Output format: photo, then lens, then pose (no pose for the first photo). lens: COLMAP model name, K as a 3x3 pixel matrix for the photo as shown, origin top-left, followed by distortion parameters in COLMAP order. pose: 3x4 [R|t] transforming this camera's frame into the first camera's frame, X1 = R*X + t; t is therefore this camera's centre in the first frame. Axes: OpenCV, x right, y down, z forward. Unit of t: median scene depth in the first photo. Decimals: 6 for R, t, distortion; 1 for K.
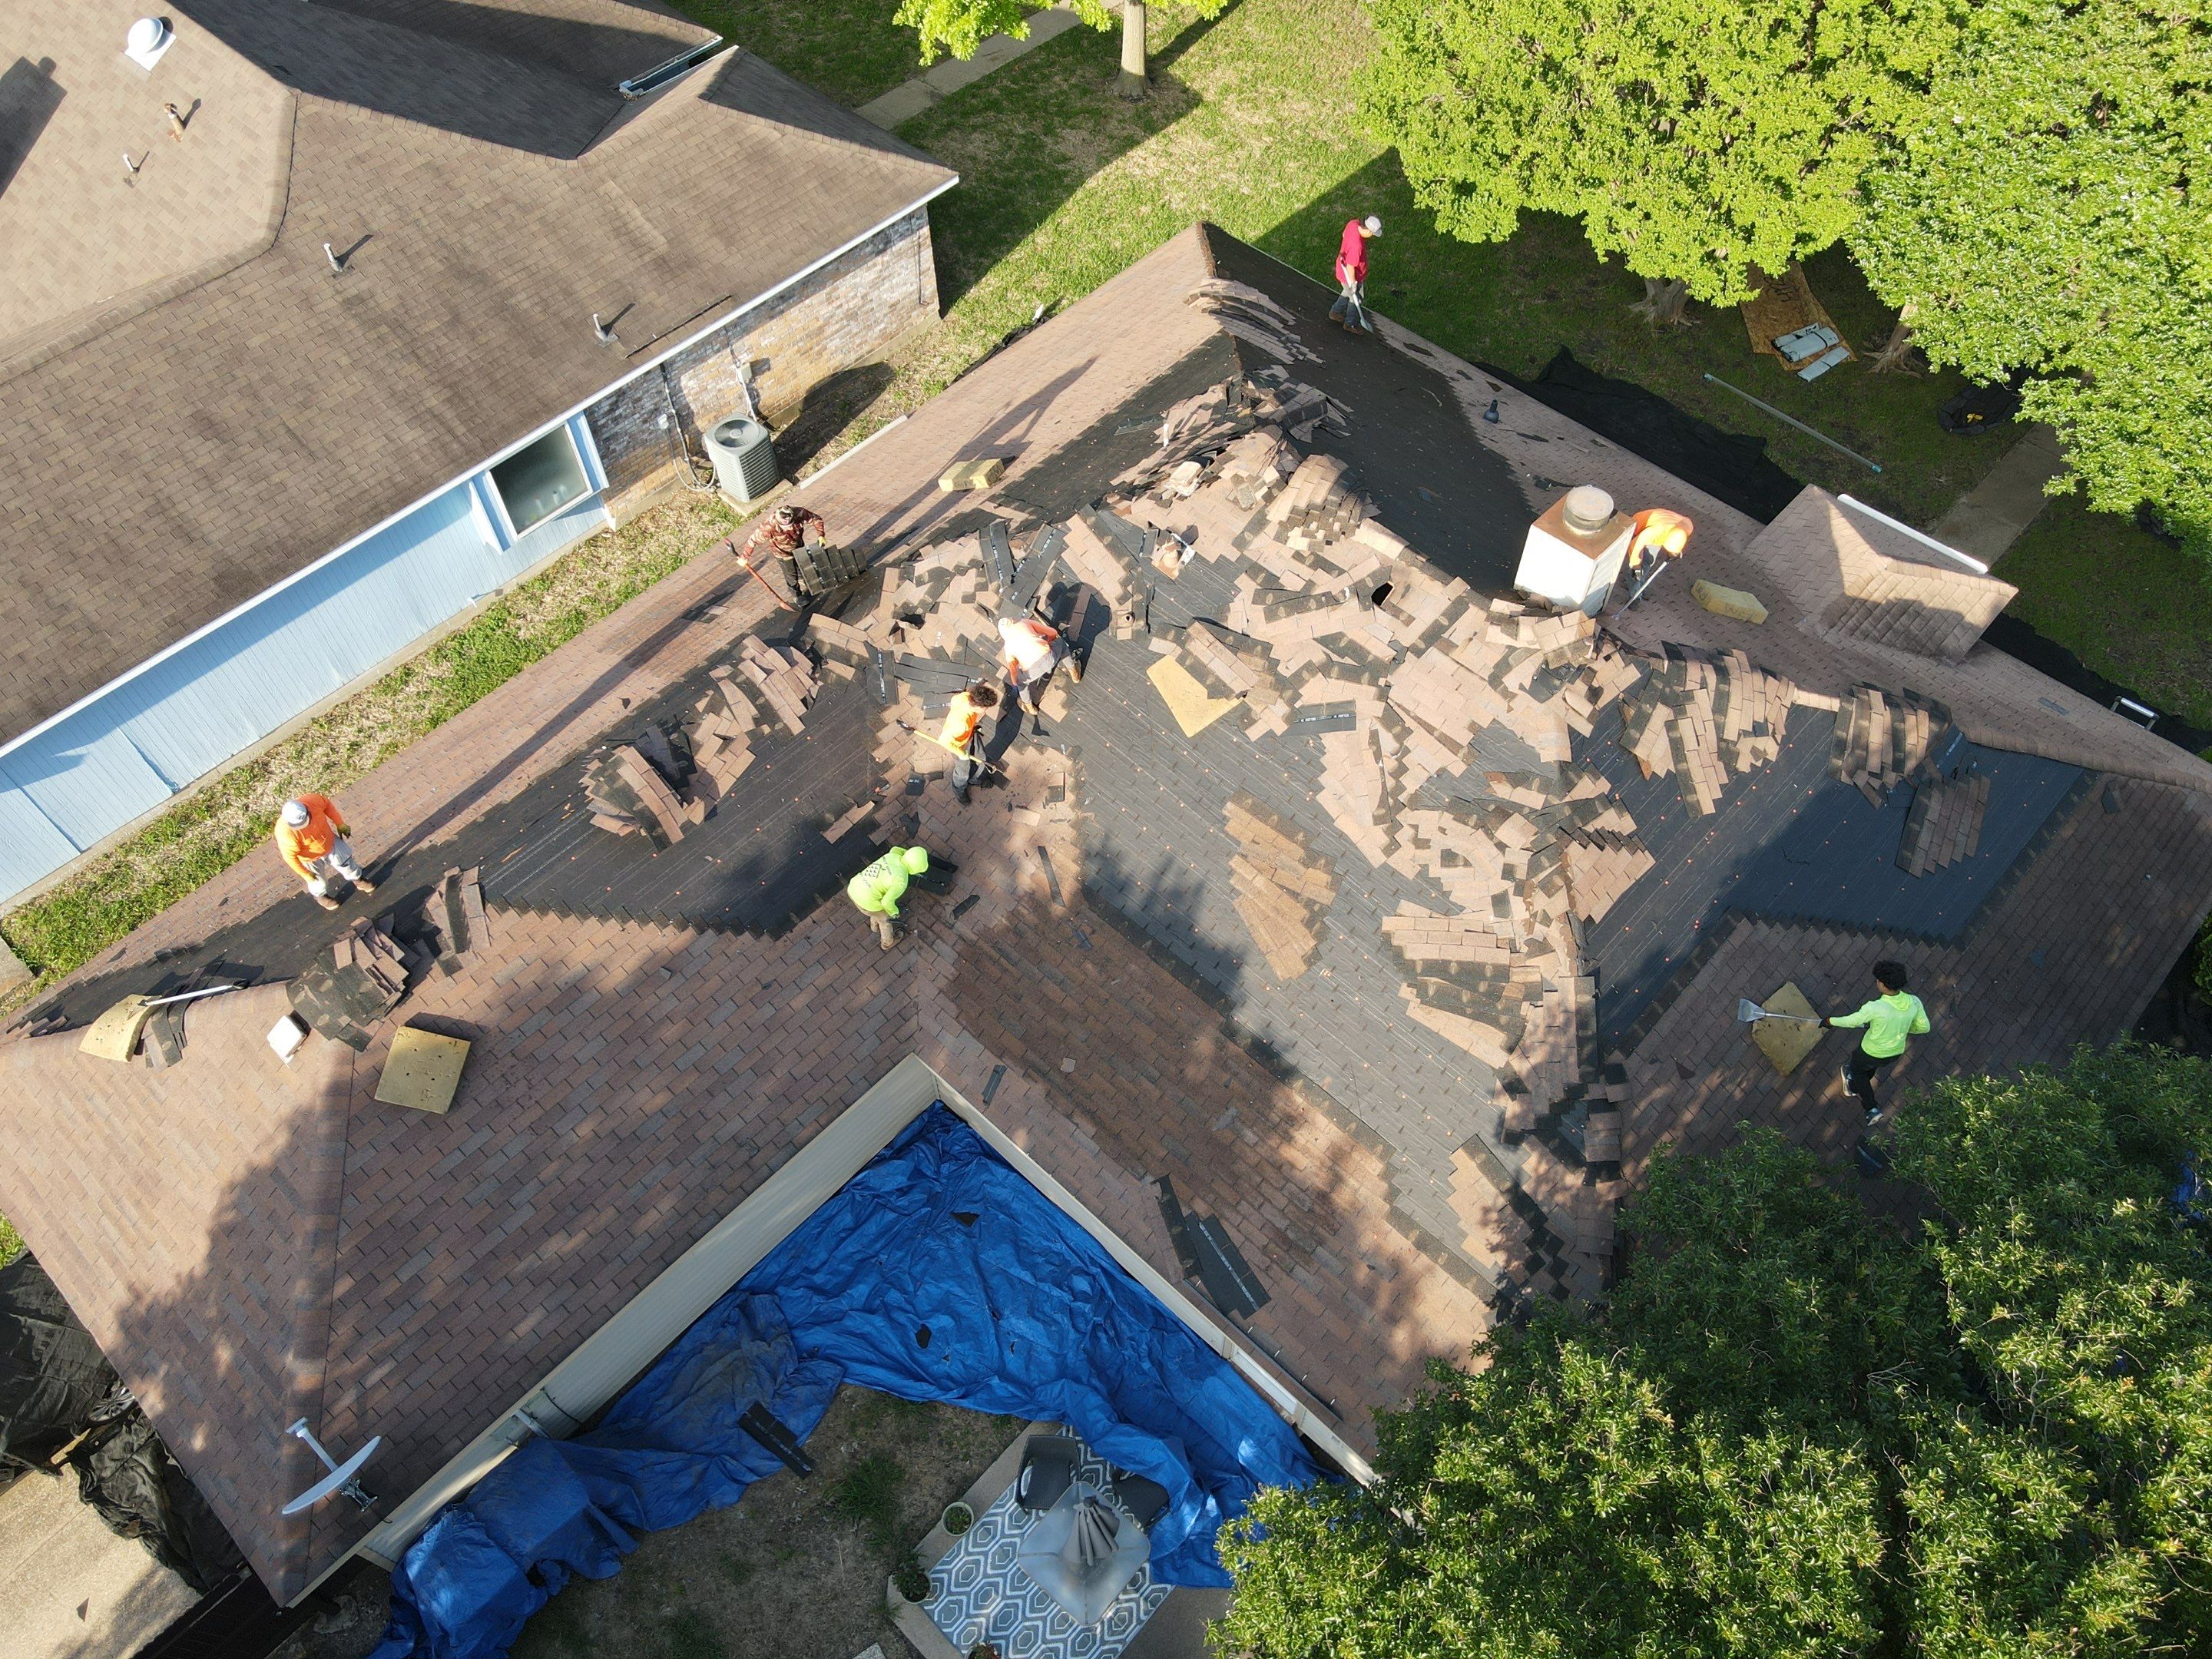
lens RADIAL K [[1632.3, 0, 1118.8], [0, 1632.3, 825.1], [0, 0, 1]] dist [-0.003570, 0.040324]
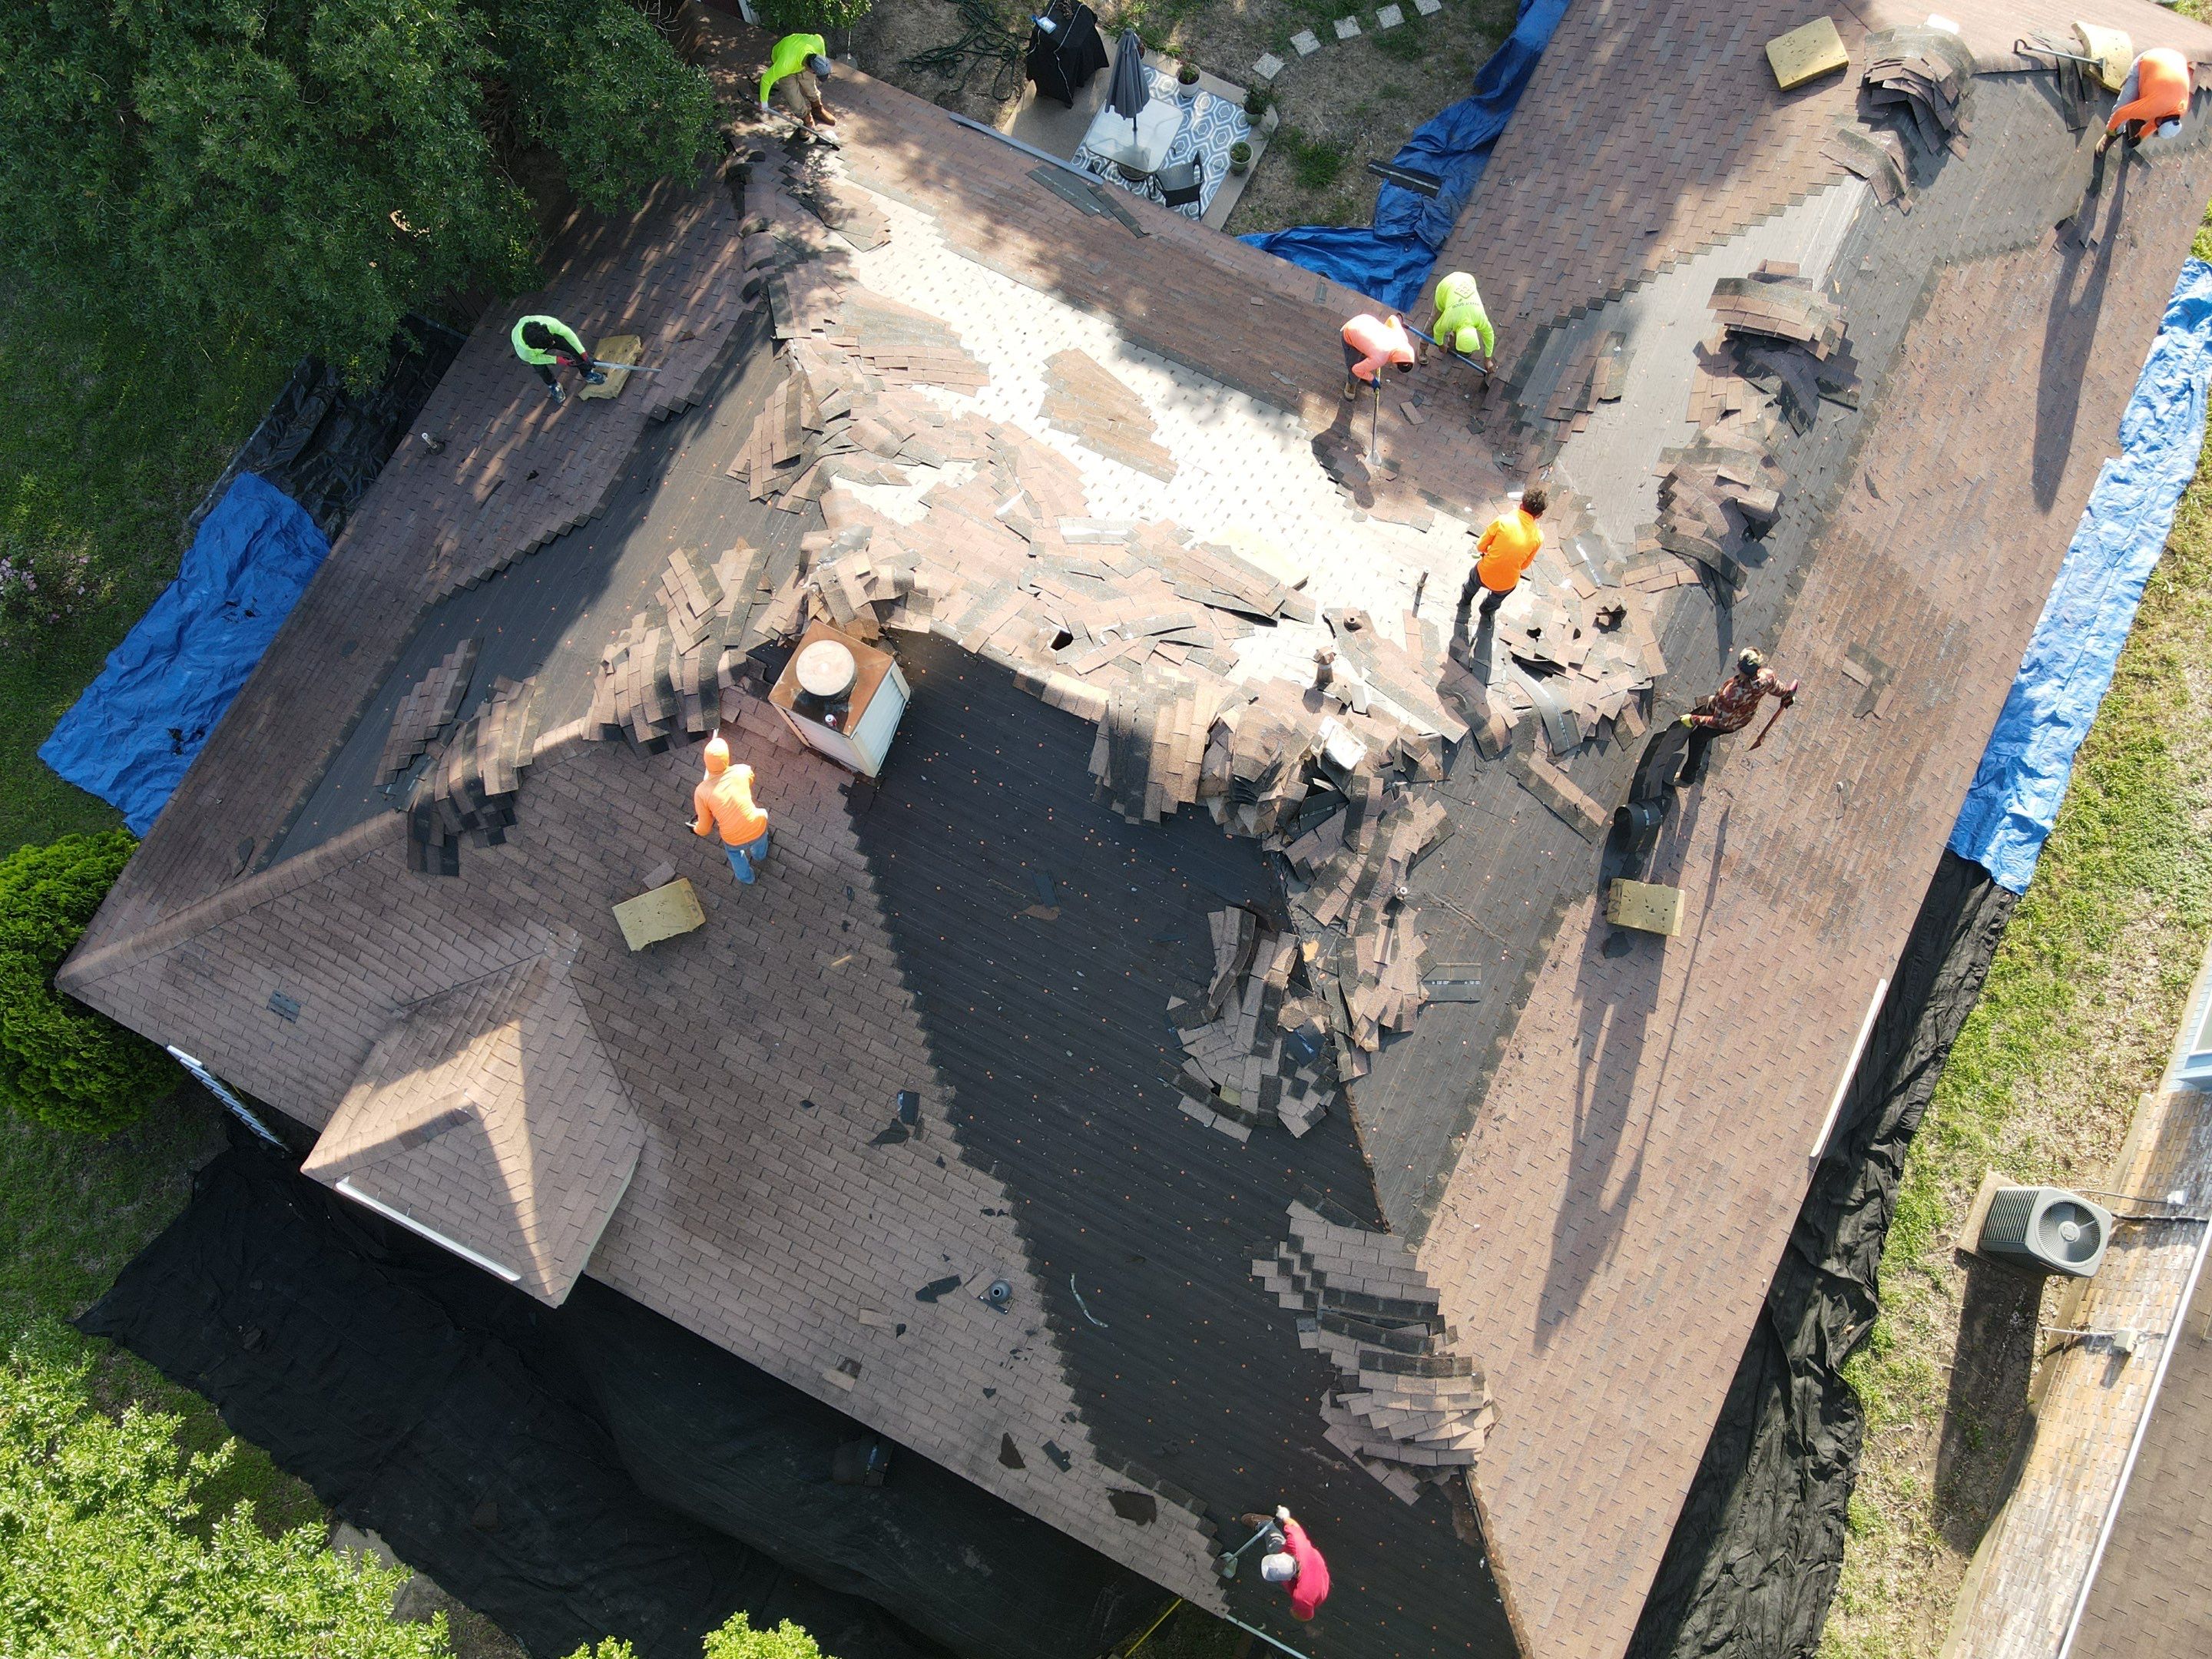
lens RADIAL K [[1632.3, 0, 1118.8], [0, 1632.3, 825.1], [0, 0, 1]] dist [-0.003570, 0.040324]
pose [[-0.959043, 0.279514, -0.045924, 0.157634], [-0.219067, -0.629103, 0.745815, -0.664214], [0.179574, 0.725329, 0.664569, 0.414172]]
